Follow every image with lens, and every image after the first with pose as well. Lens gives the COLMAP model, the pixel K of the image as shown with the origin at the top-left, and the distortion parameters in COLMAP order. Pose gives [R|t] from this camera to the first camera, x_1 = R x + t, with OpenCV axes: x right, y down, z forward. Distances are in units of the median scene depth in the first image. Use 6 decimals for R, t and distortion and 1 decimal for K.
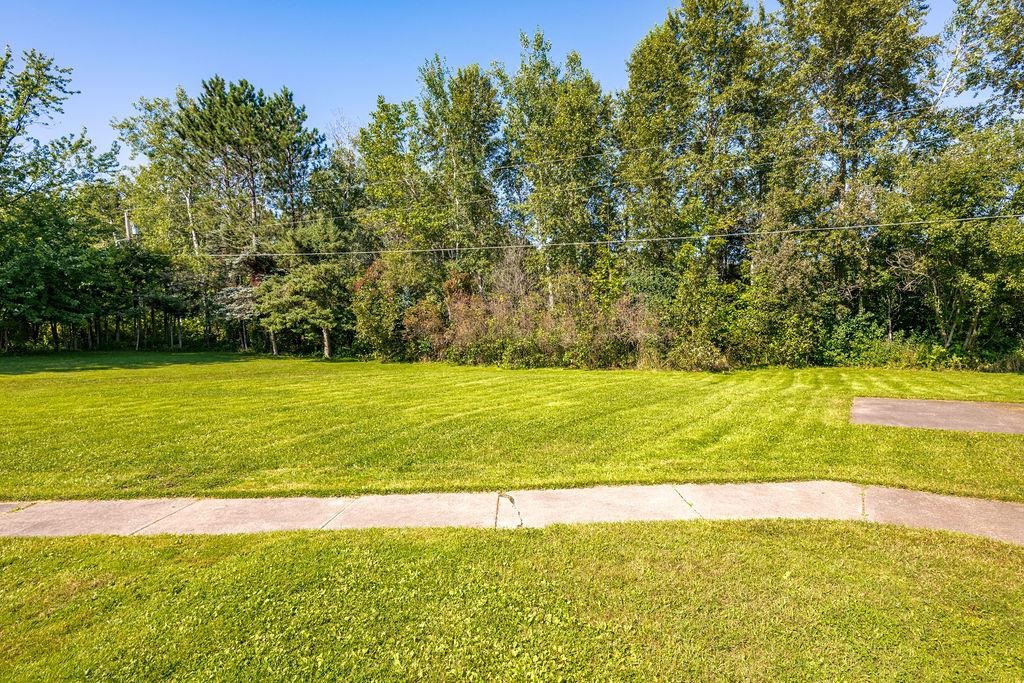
lens RADIAL K [[485.2, 0, 516.1], [0, 485.2, 341.4], [0, 0, 1]] dist [0.001949, 0.001718]
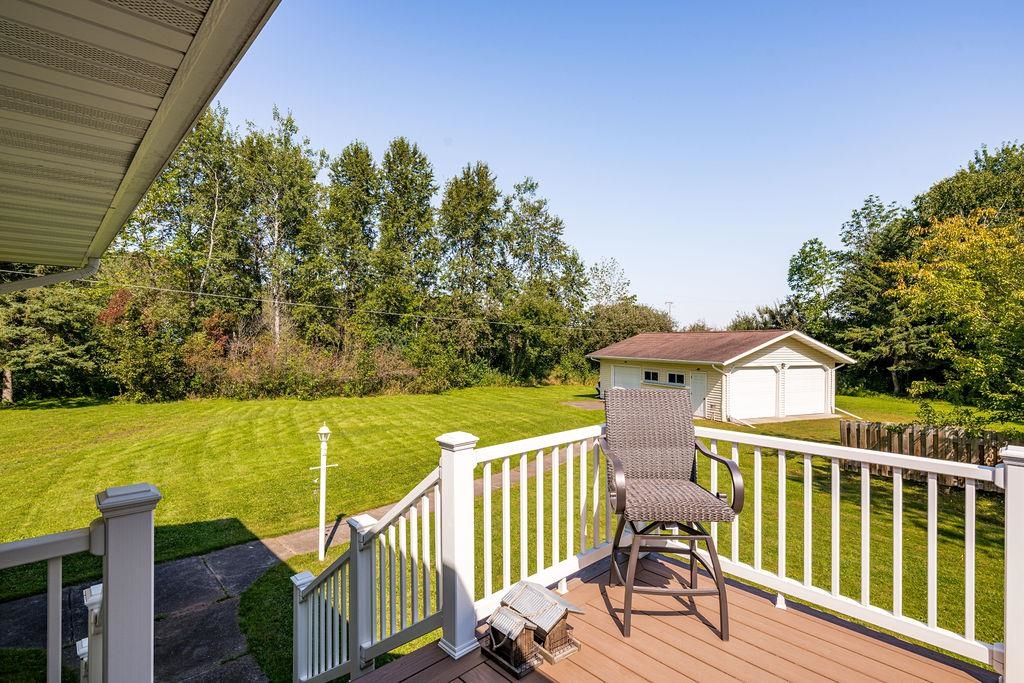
lens RADIAL K [[499.0, 0, 515.4], [0, 499.0, 343.0], [0, 0, 1]] dist [0.001251, 0.001574]
pose [[0.505057, 0.028091, 0.862629, -0.967040], [-0.015574, 0.999604, -0.023433, -0.078648], [-0.862946, -0.001600, 0.505294, -0.143555]]
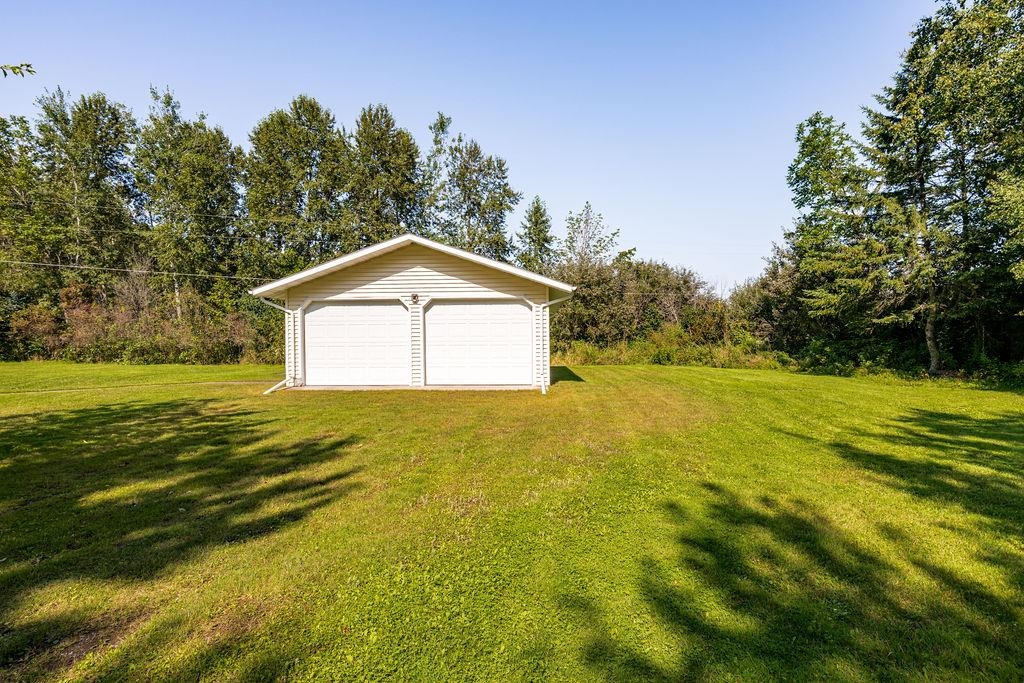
lens RADIAL K [[500.8, 0, 509.0], [0, 500.8, 342.0], [0, 0, 1]] dist [0.001305, 0.001428]
pose [[0.827030, 0.019335, 0.561824, 0.080615], [-0.012171, 0.999790, -0.016490, 0.006732], [-0.562025, 0.006800, 0.827092, -0.731276]]
